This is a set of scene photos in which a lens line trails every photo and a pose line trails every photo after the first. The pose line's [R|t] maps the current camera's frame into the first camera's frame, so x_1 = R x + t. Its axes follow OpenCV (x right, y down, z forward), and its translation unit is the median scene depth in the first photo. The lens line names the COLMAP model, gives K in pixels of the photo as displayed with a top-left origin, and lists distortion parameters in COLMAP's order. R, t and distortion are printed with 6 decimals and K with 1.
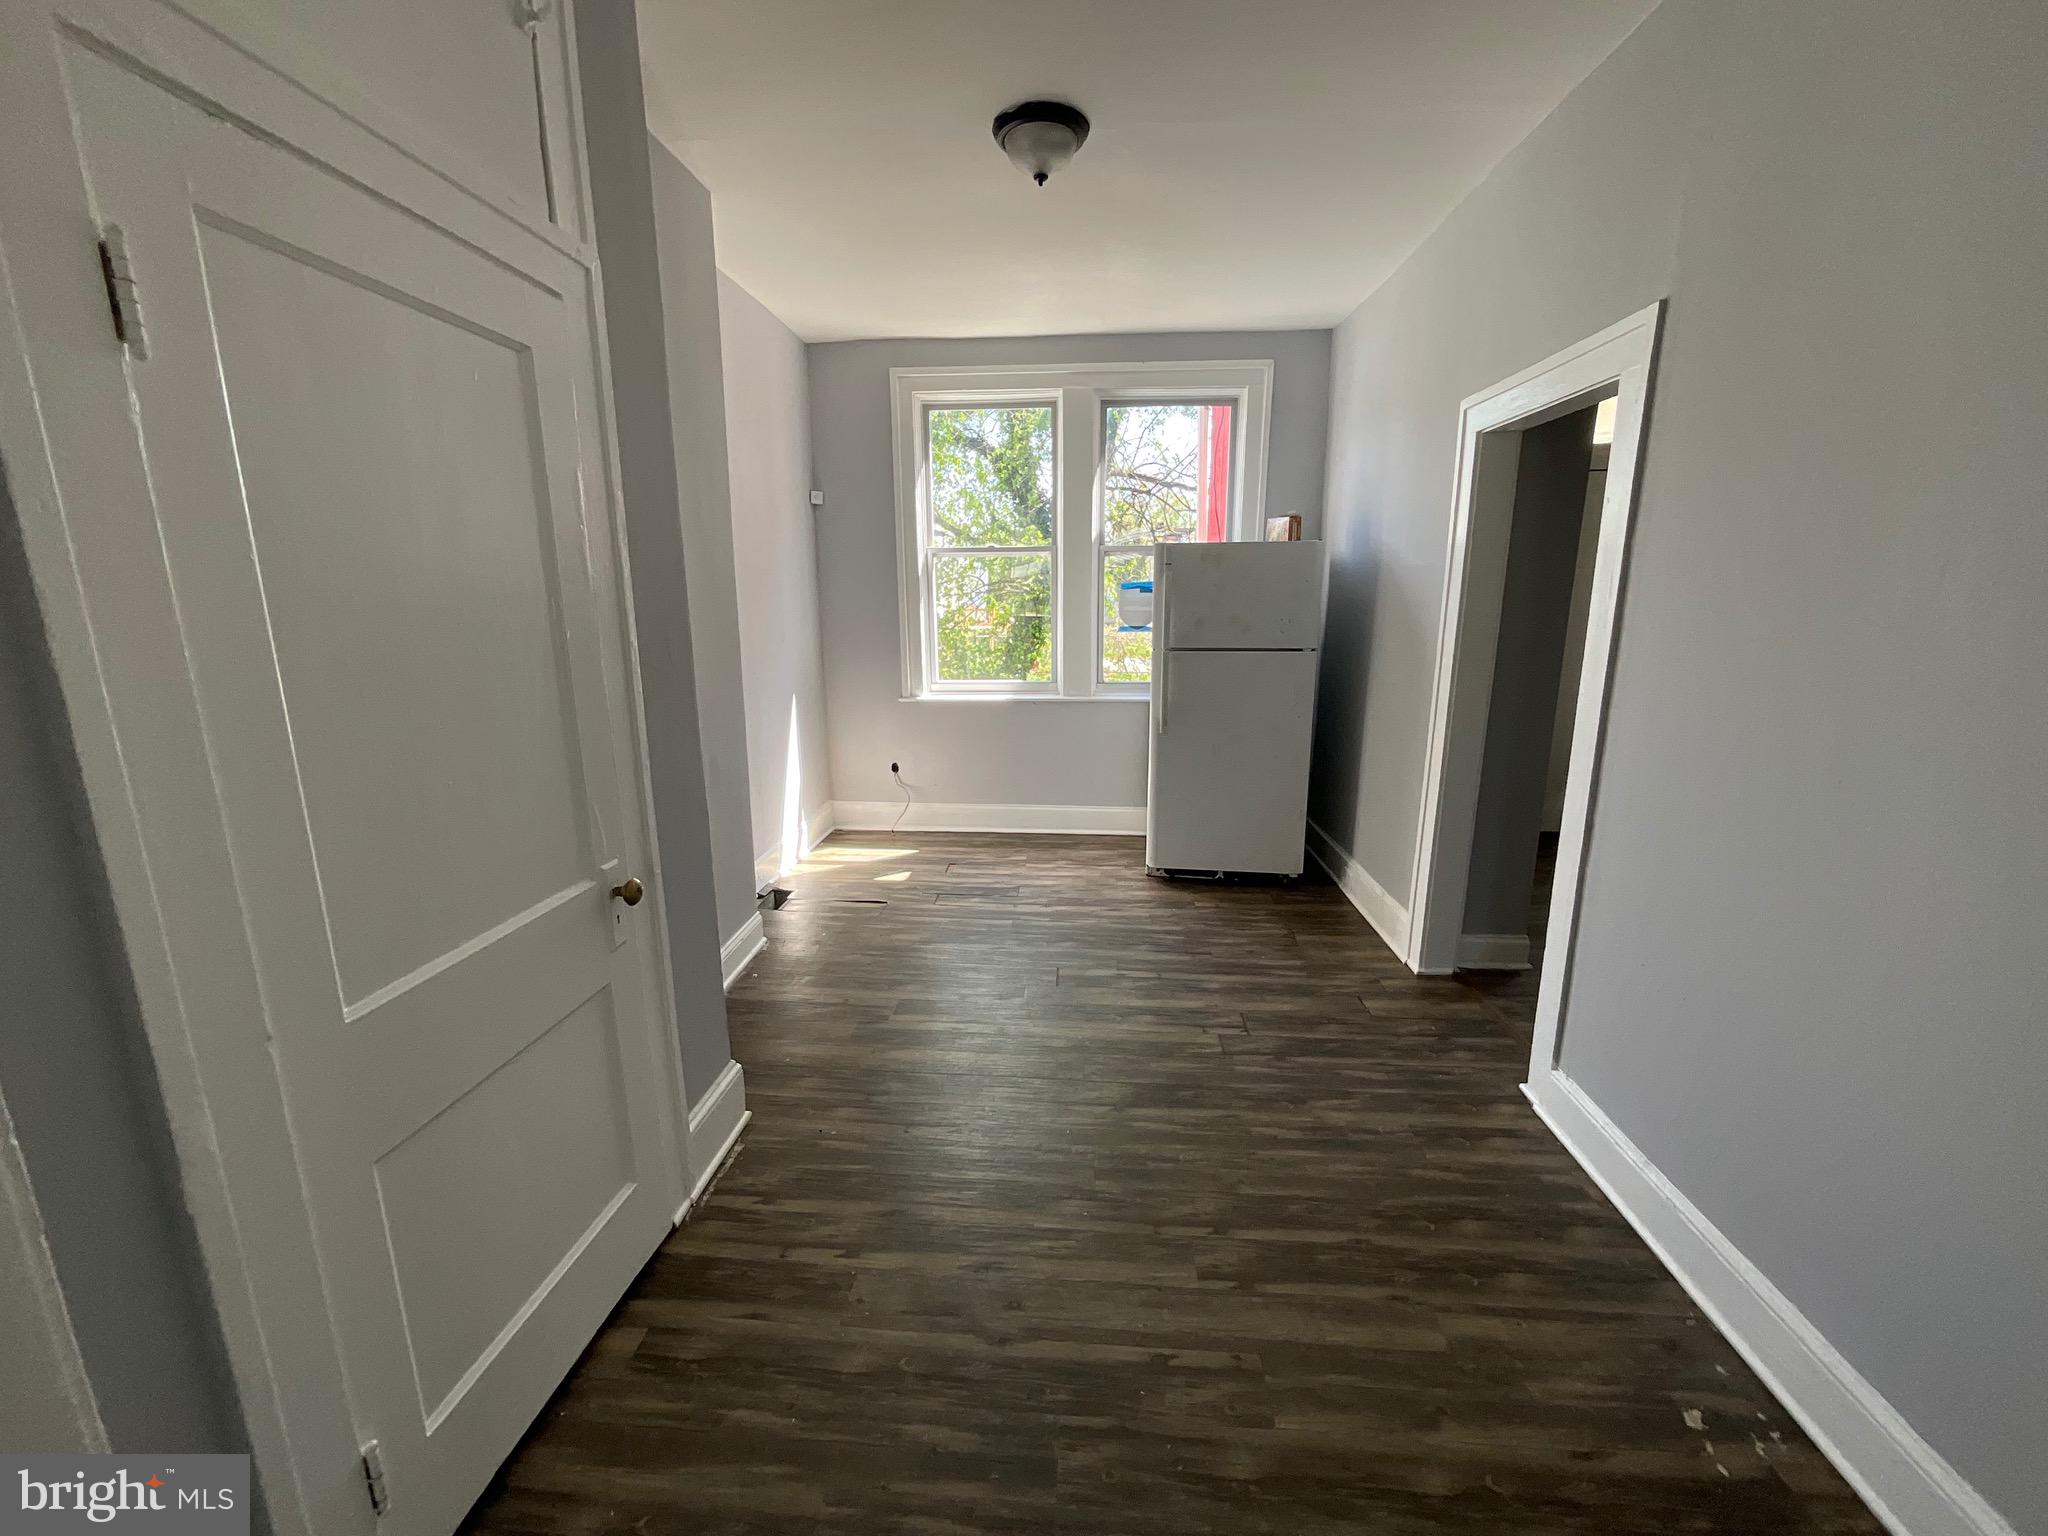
lens RADIAL K [[838.0, 0, 1039.7], [0, 838.0, 786.5], [0, 0, 1]] dist [-0.001049, 0.000553]
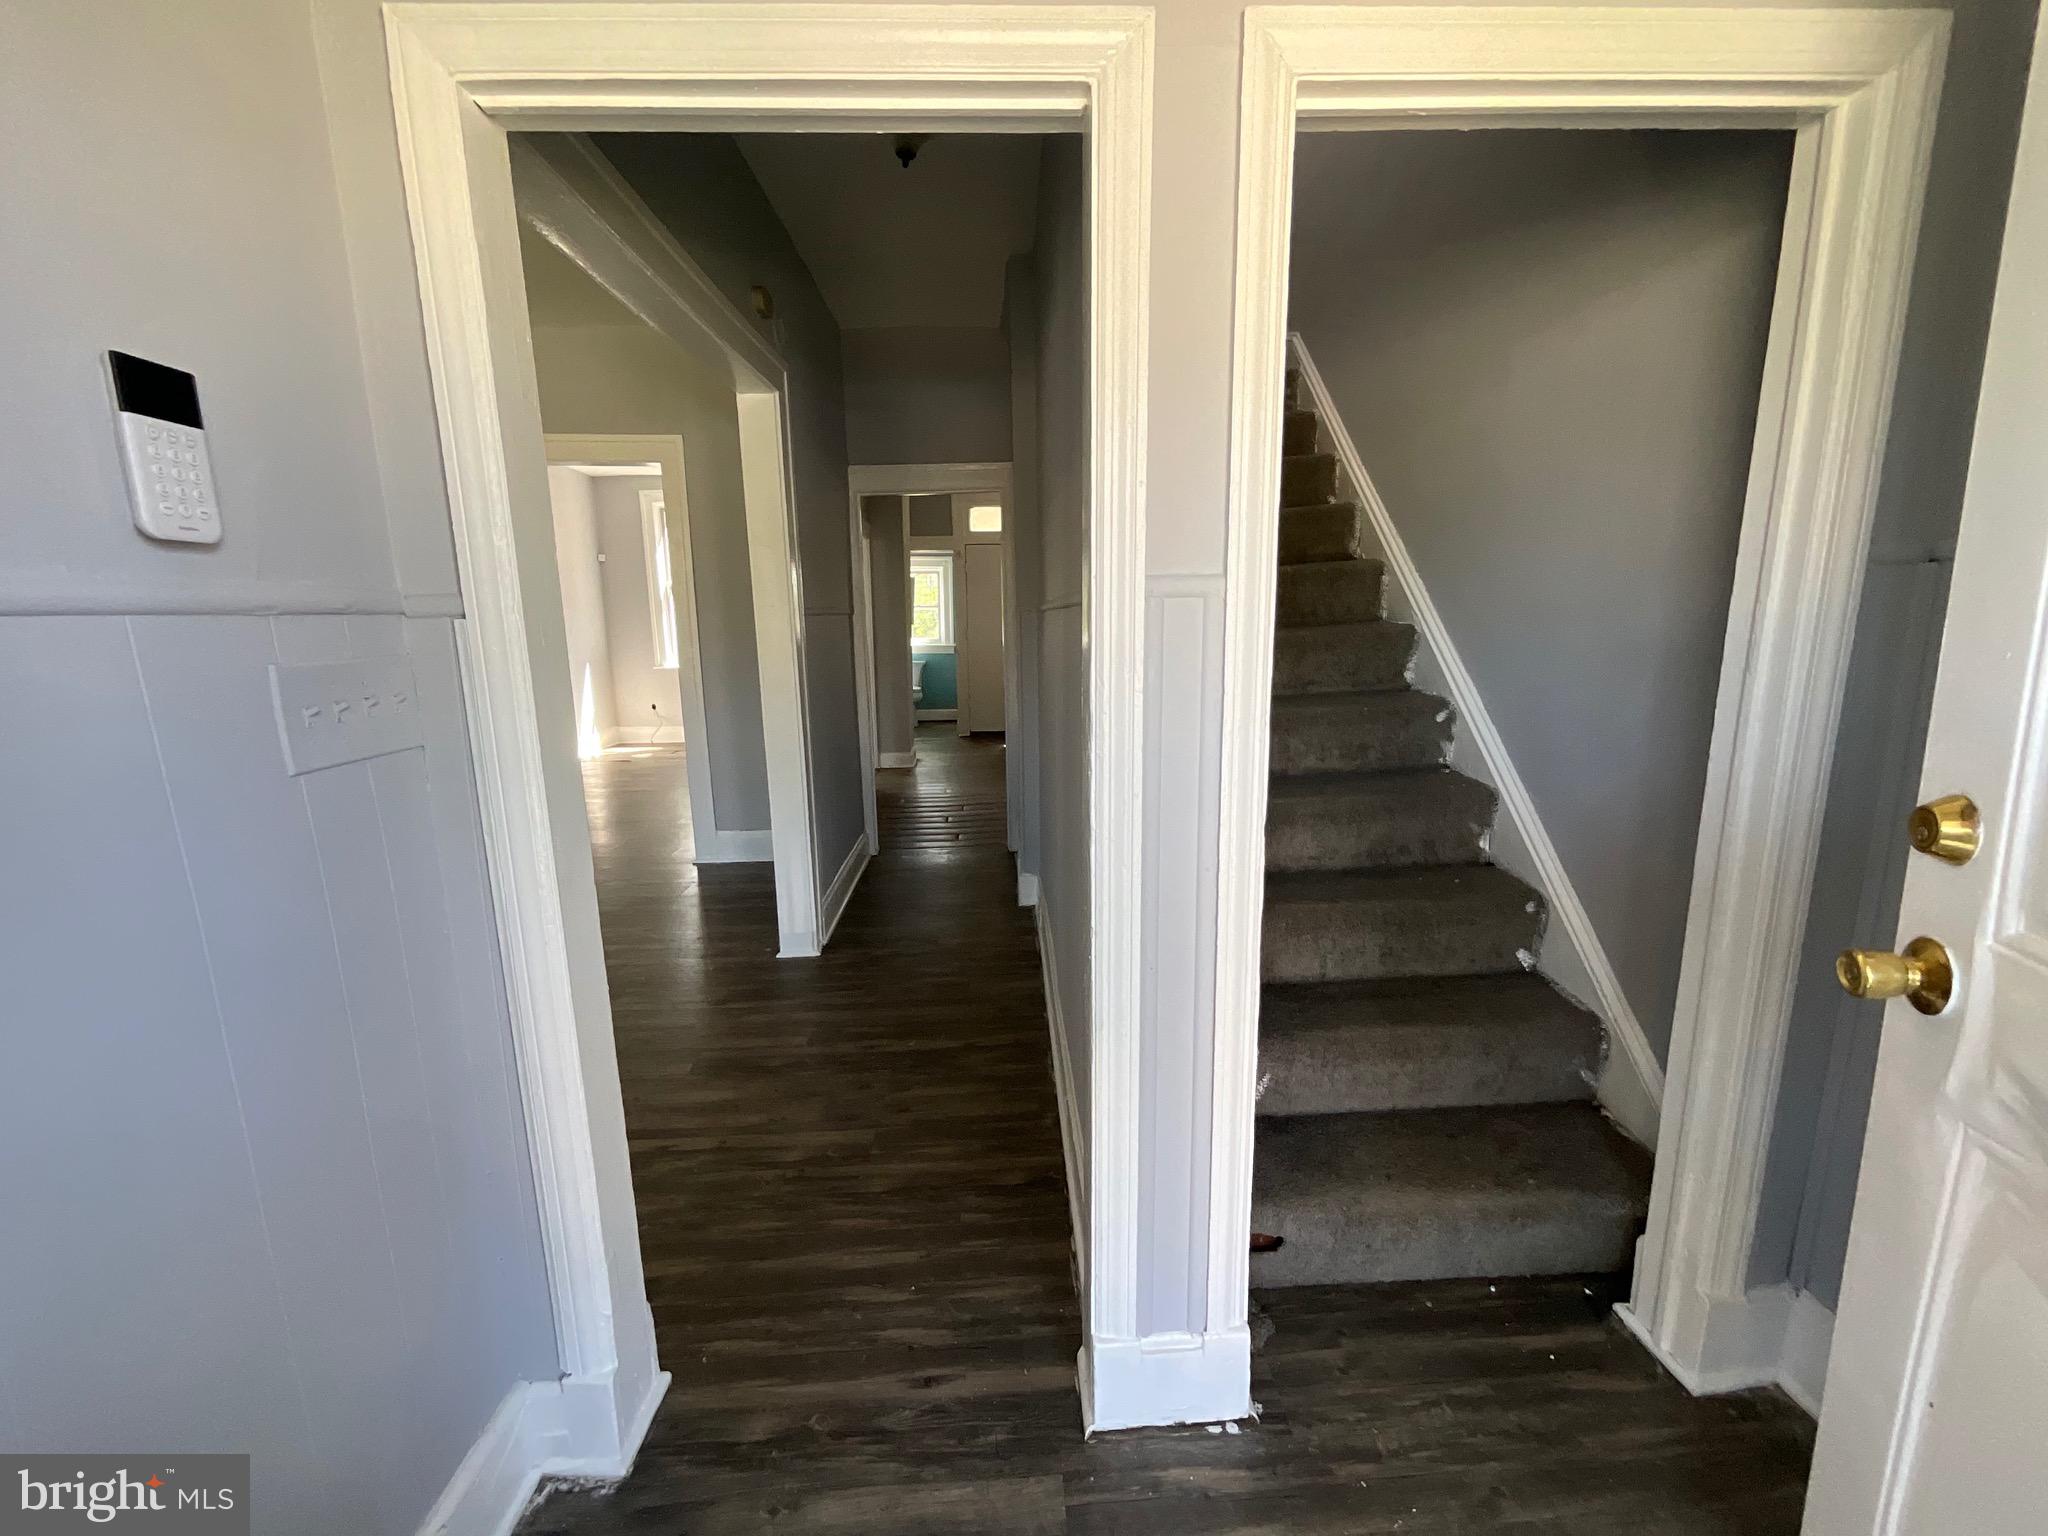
lens RADIAL K [[838.0, 0, 1028.7], [0, 838.0, 766.3], [0, 0, 1]] dist [-0.001049, 0.000553]
pose [[0.993881, -0.037572, 0.103874, 1.196364], [0.043047, 0.997772, -0.050977, 0.637626], [-0.101727, 0.055136, 0.993283, -2.332051]]
